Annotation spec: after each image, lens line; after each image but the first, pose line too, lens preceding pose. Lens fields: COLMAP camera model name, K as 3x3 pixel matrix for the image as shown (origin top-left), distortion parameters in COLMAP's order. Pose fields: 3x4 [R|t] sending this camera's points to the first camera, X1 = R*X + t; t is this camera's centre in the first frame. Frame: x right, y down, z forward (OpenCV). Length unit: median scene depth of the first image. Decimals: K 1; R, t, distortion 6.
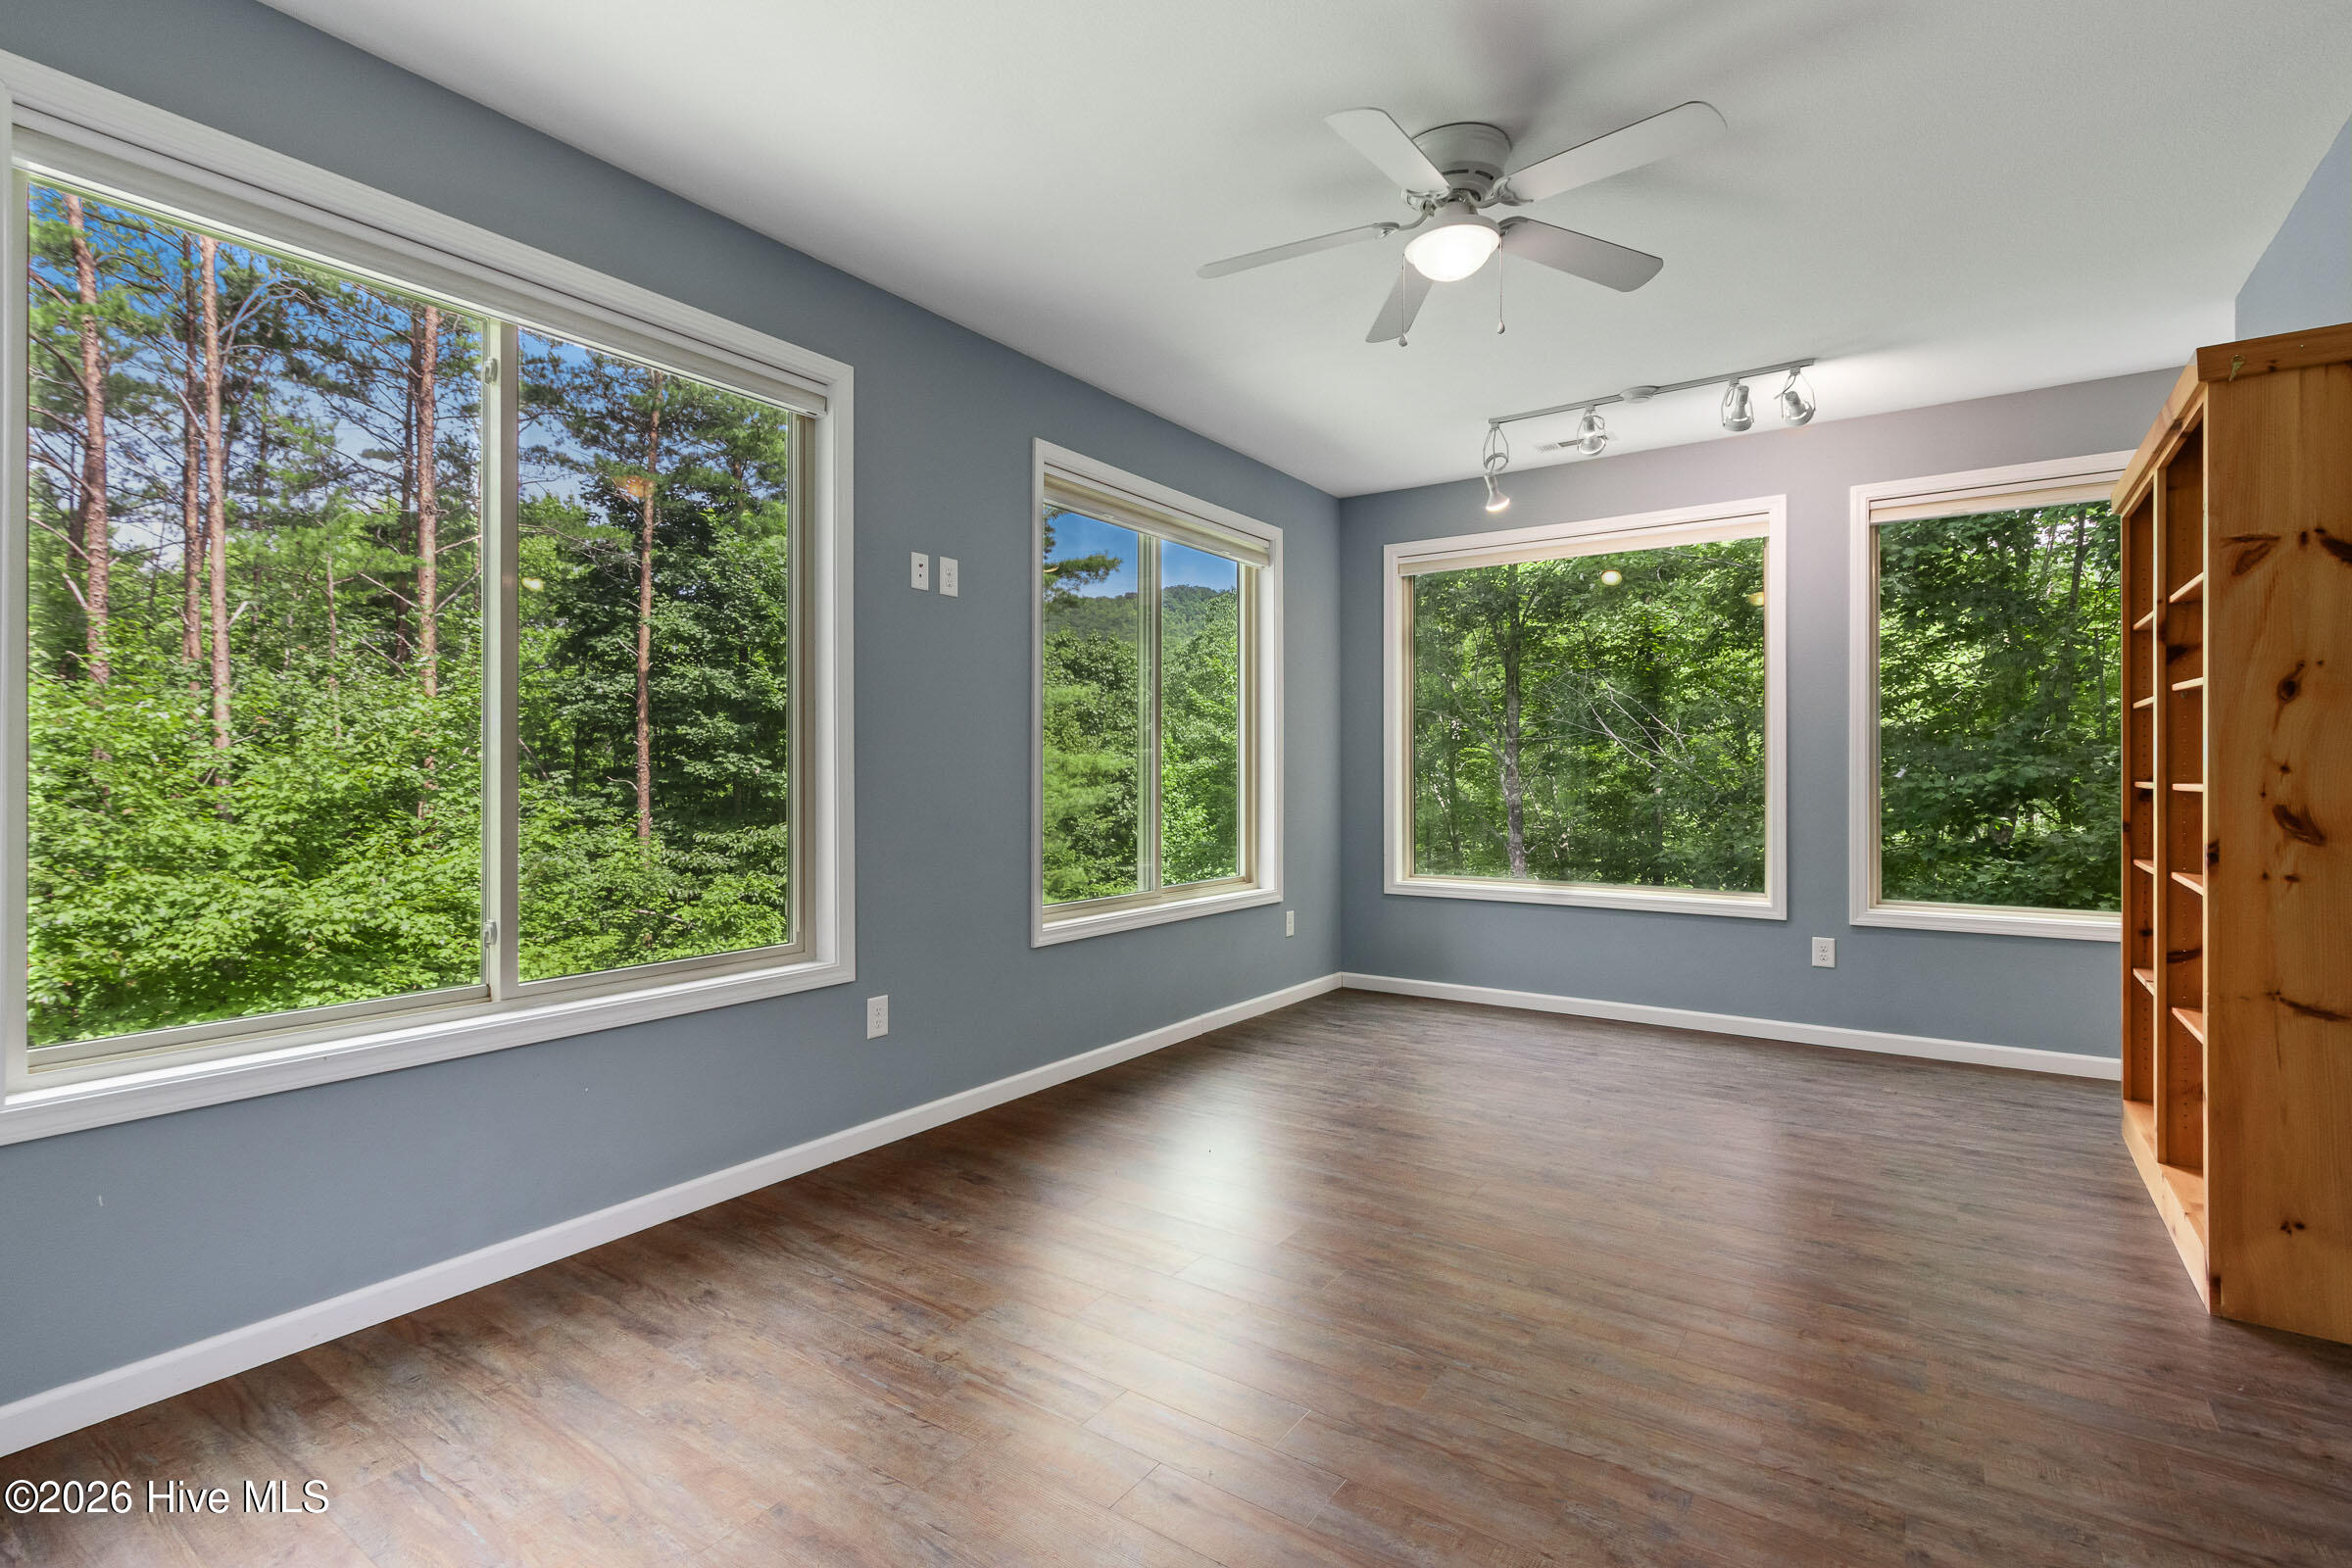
lens RADIAL K [[1114.7, 0, 1136.0], [0, 1114.7, 773.8], [0, 0, 1]] dist [0.007813, -0.004149]
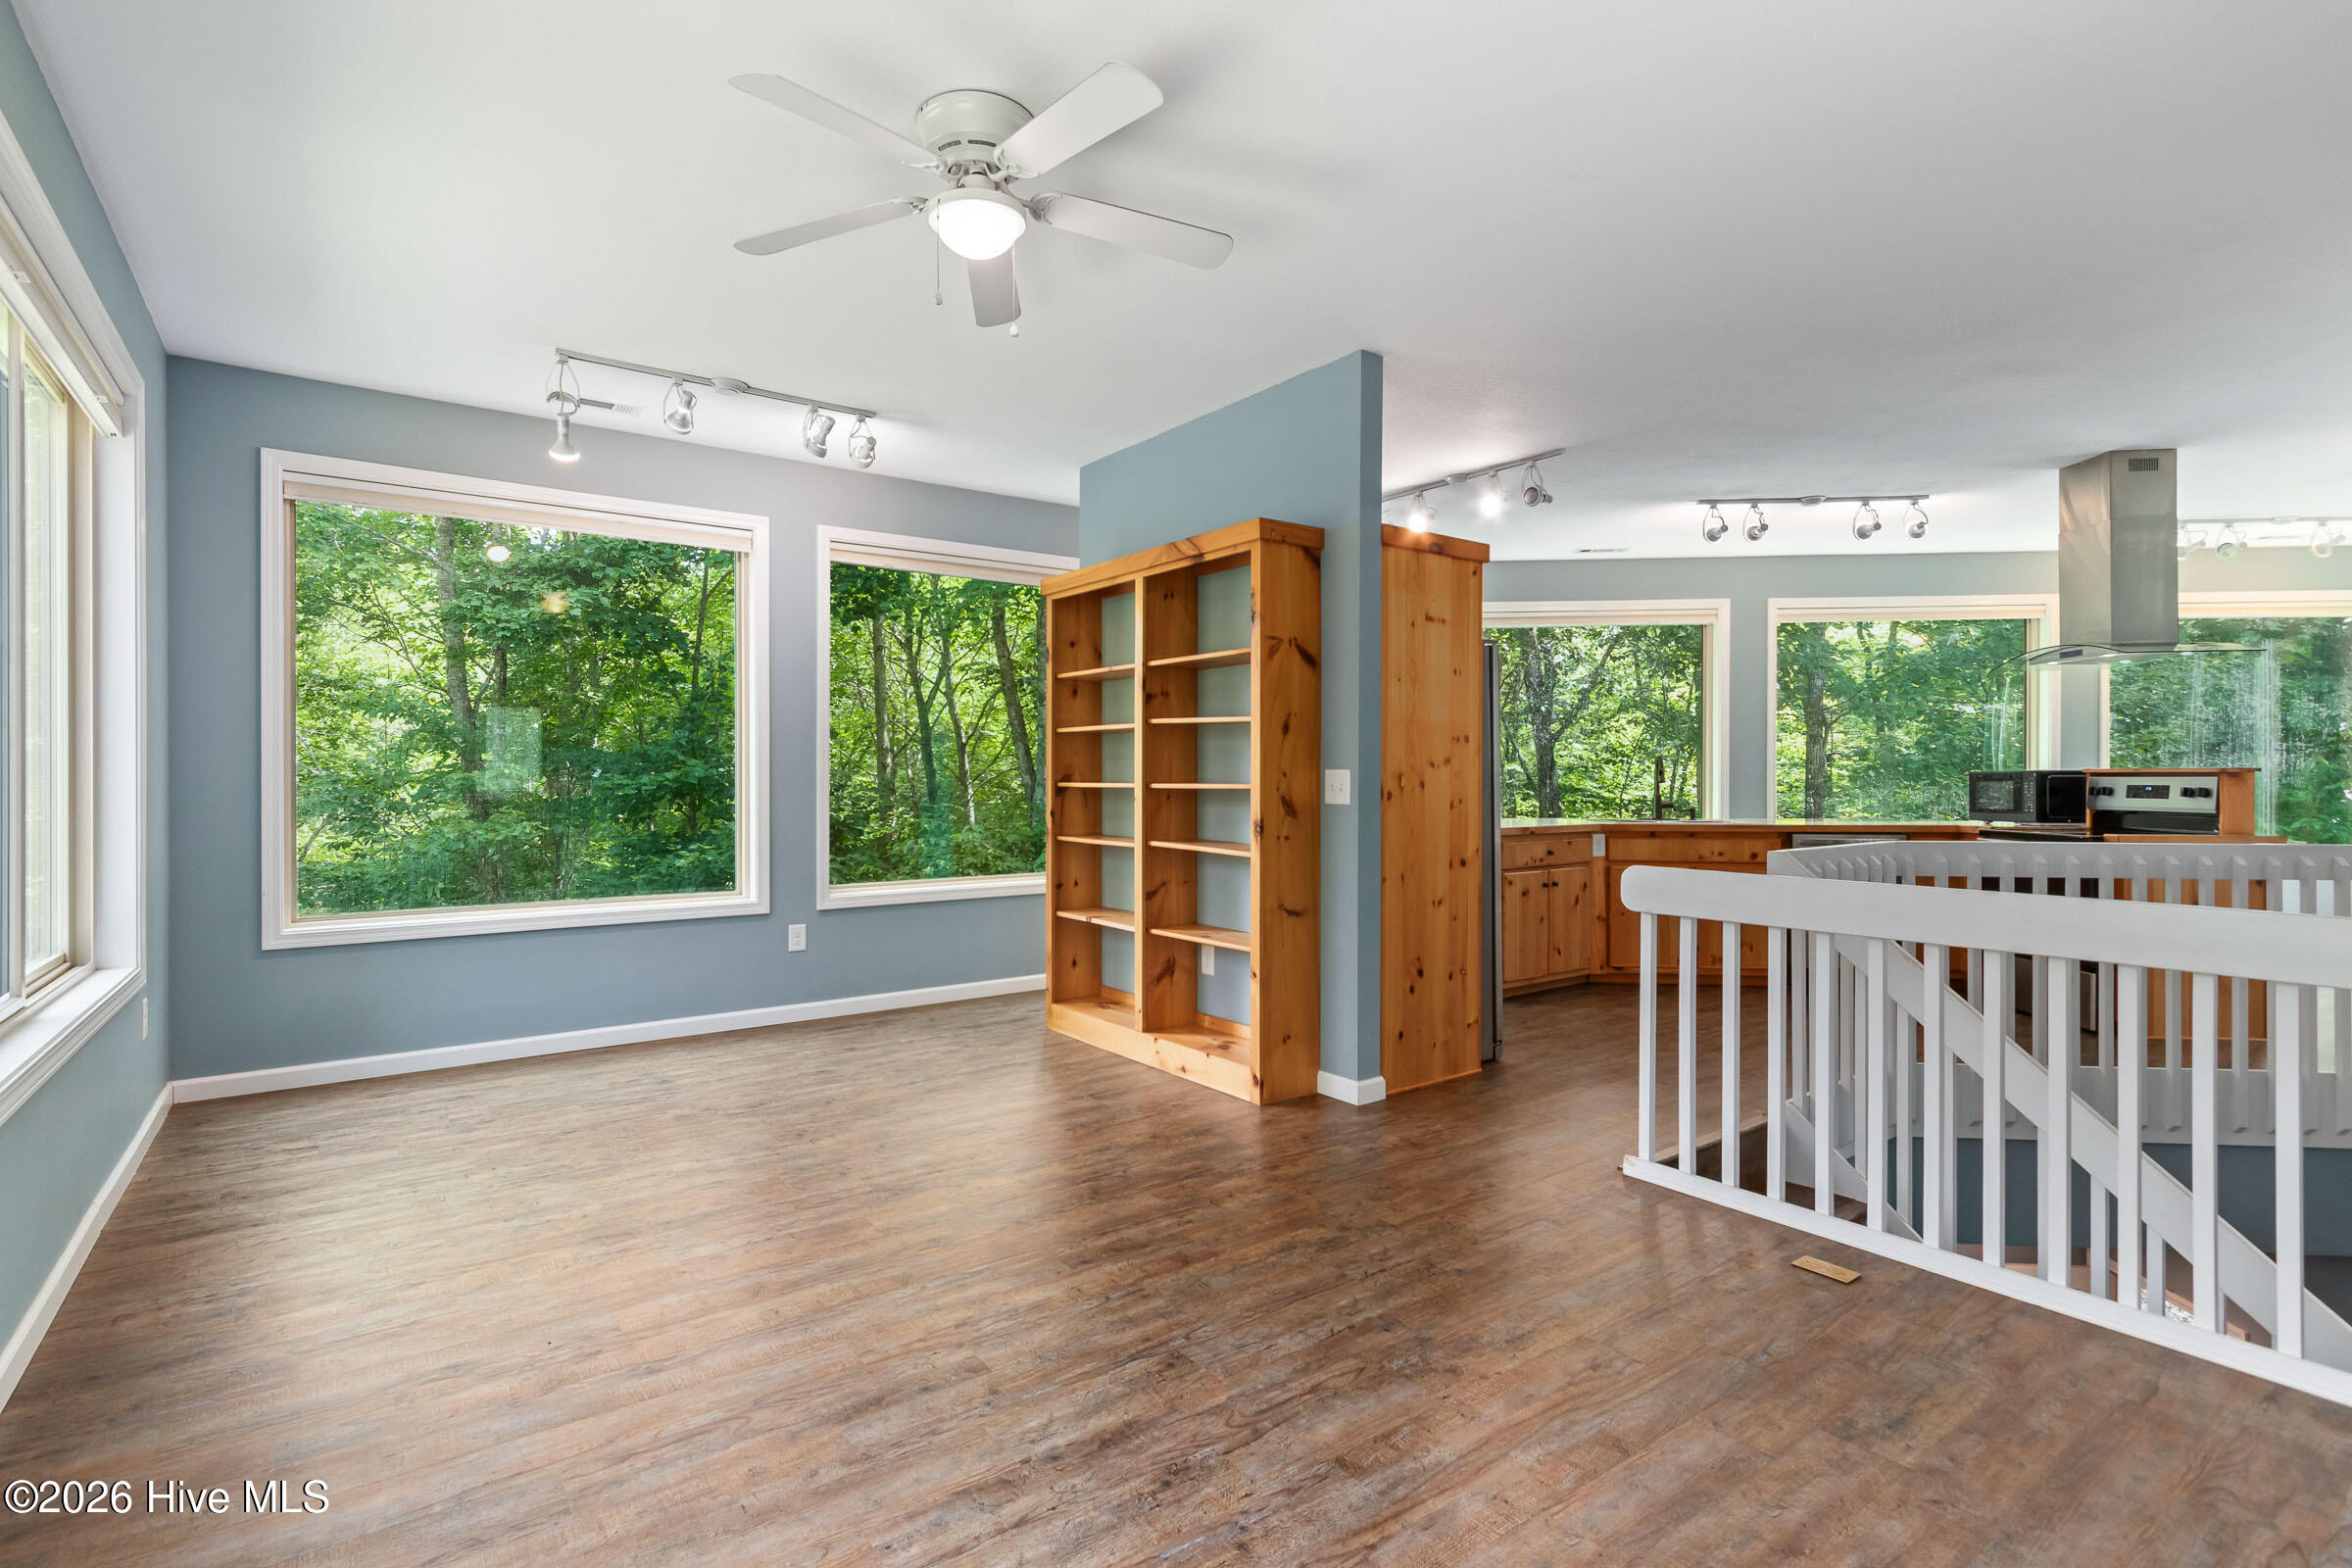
lens RADIAL K [[1114.7, 0, 1138.7], [0, 1114.7, 779.6], [0, 0, 1]] dist [0.007813, -0.004149]
pose [[0.317871, -0.004298, 0.948124, -0.448081], [0.000999, 0.999991, 0.004198, -0.002683], [-0.948134, -0.000388, 0.317872, 0.442554]]
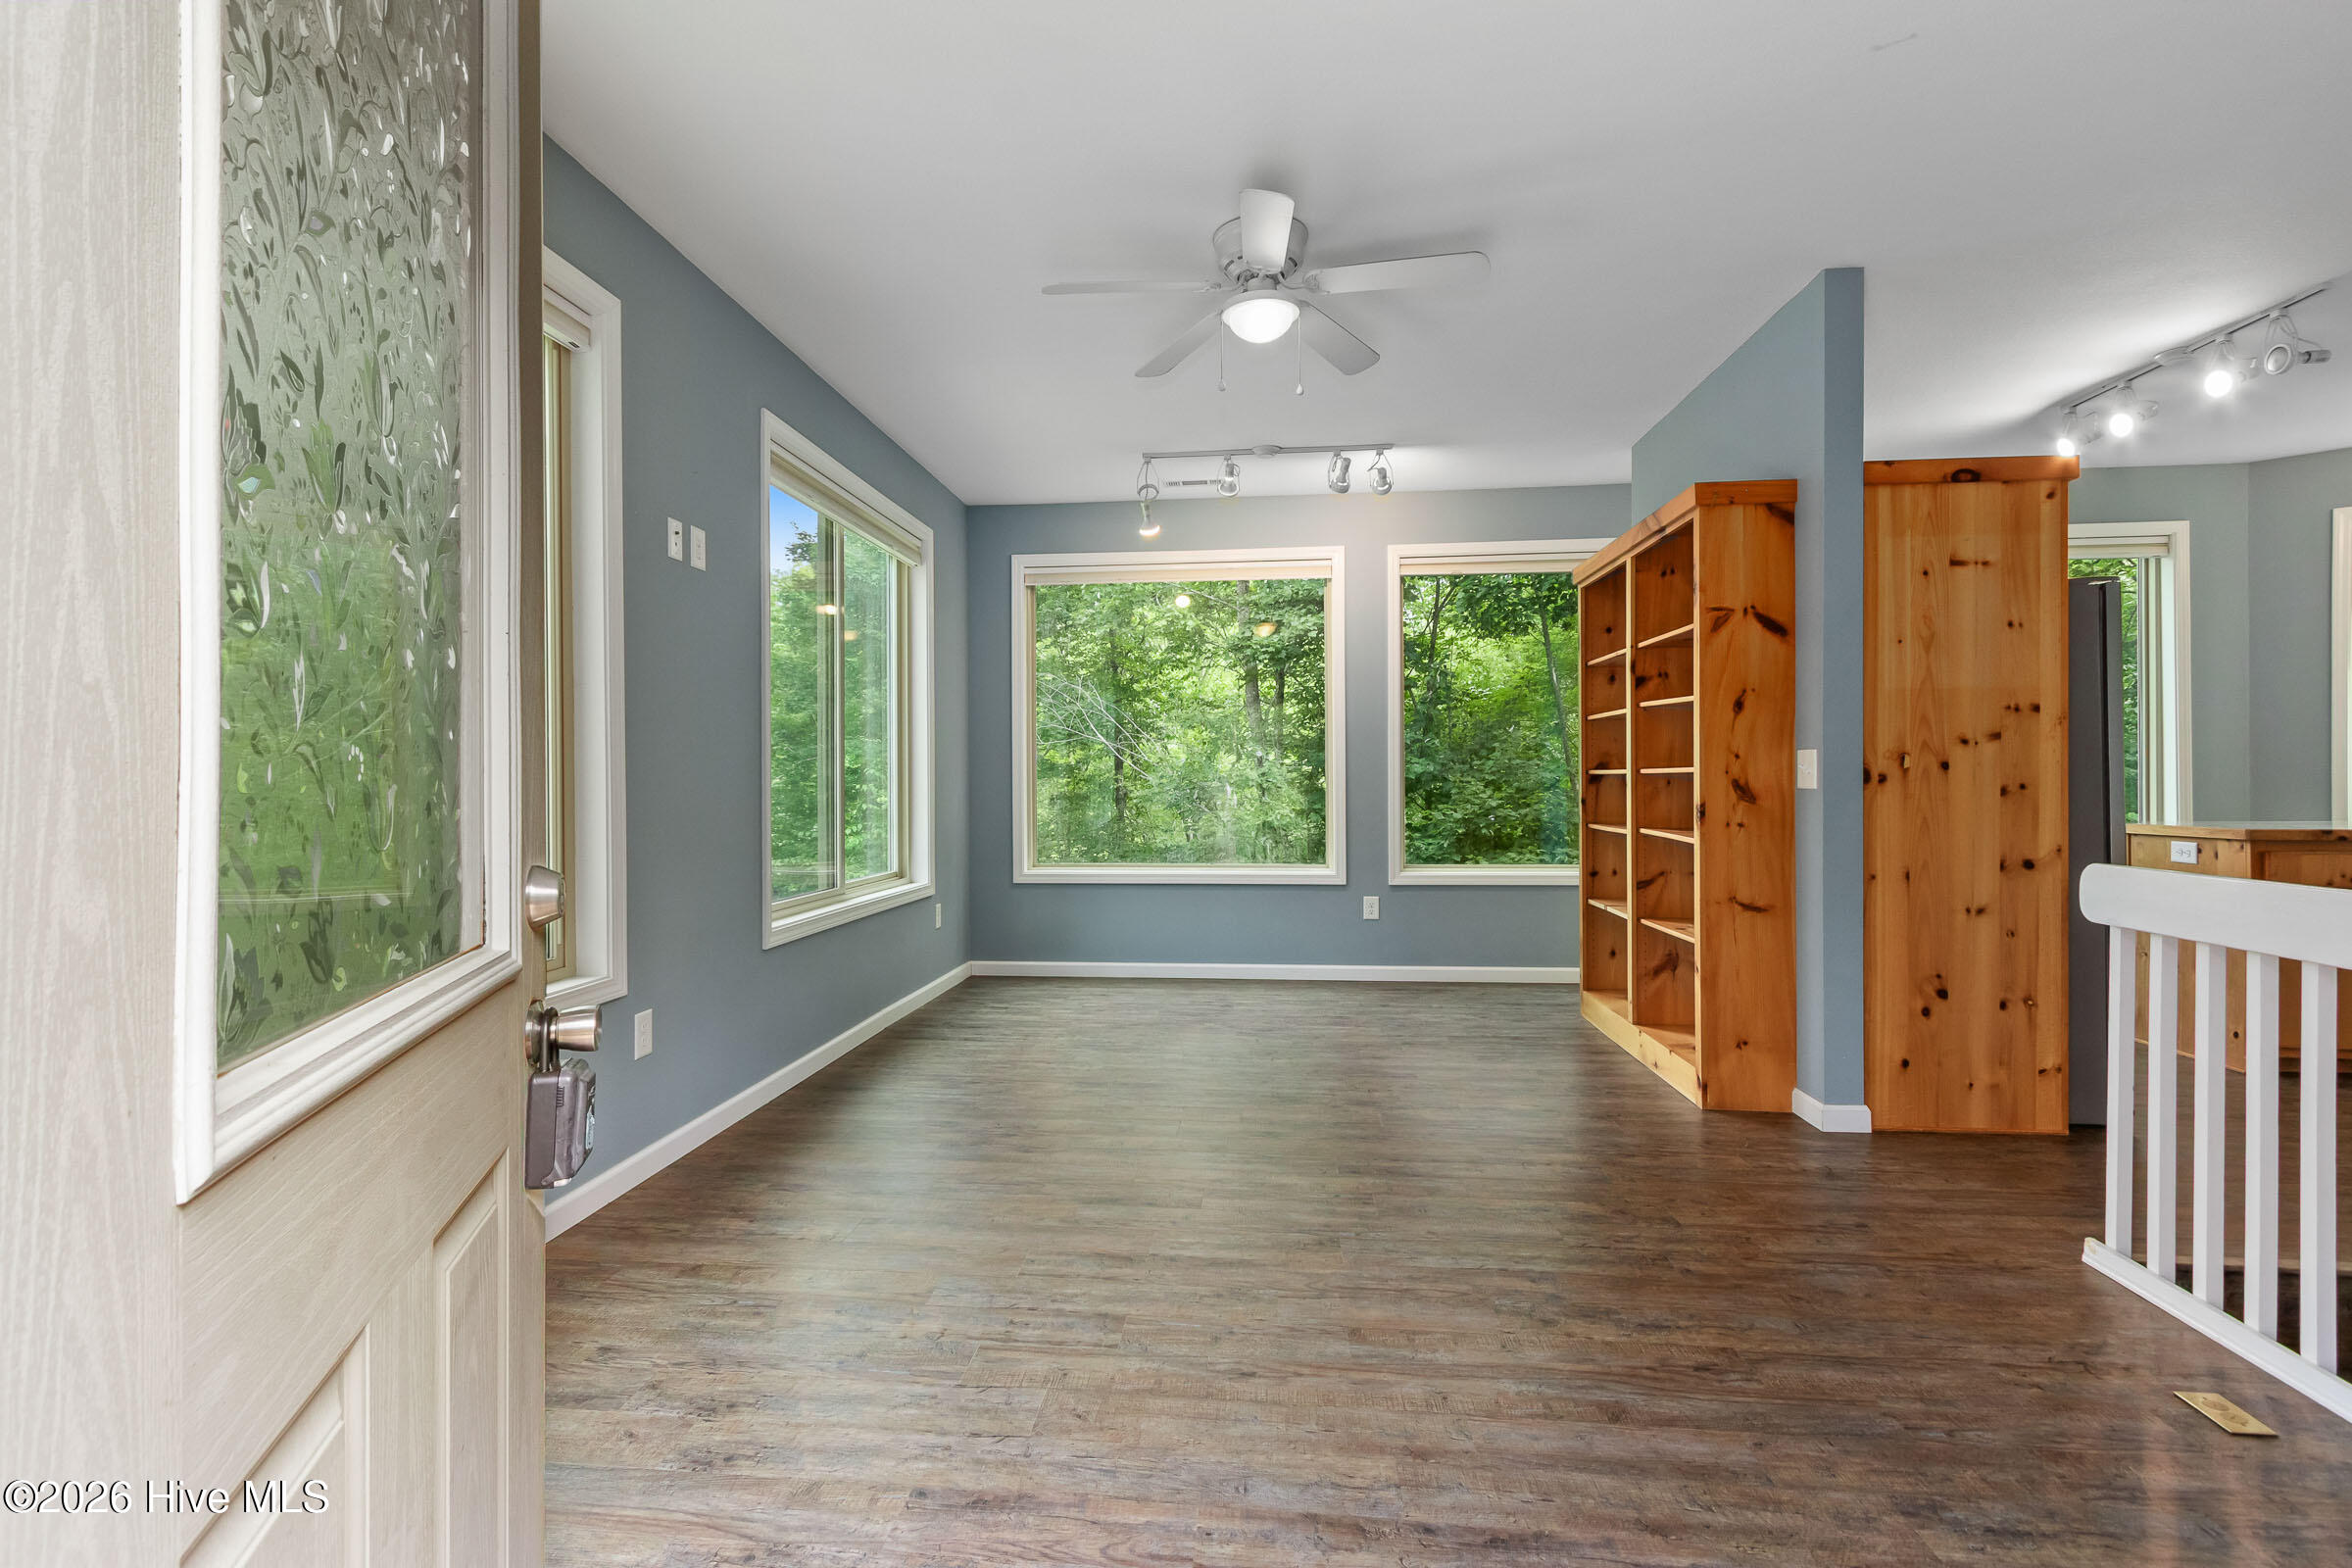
lens RADIAL K [[1114.7, 0, 1148.3], [0, 1114.7, 781.2], [0, 0, 1]] dist [0.007813, -0.004149]
pose [[0.870343, -0.005841, 0.492411, -0.317187], [0.005724, 0.999982, 0.001746, 0.015724], [-0.492412, 0.001299, 0.870361, 0.022262]]
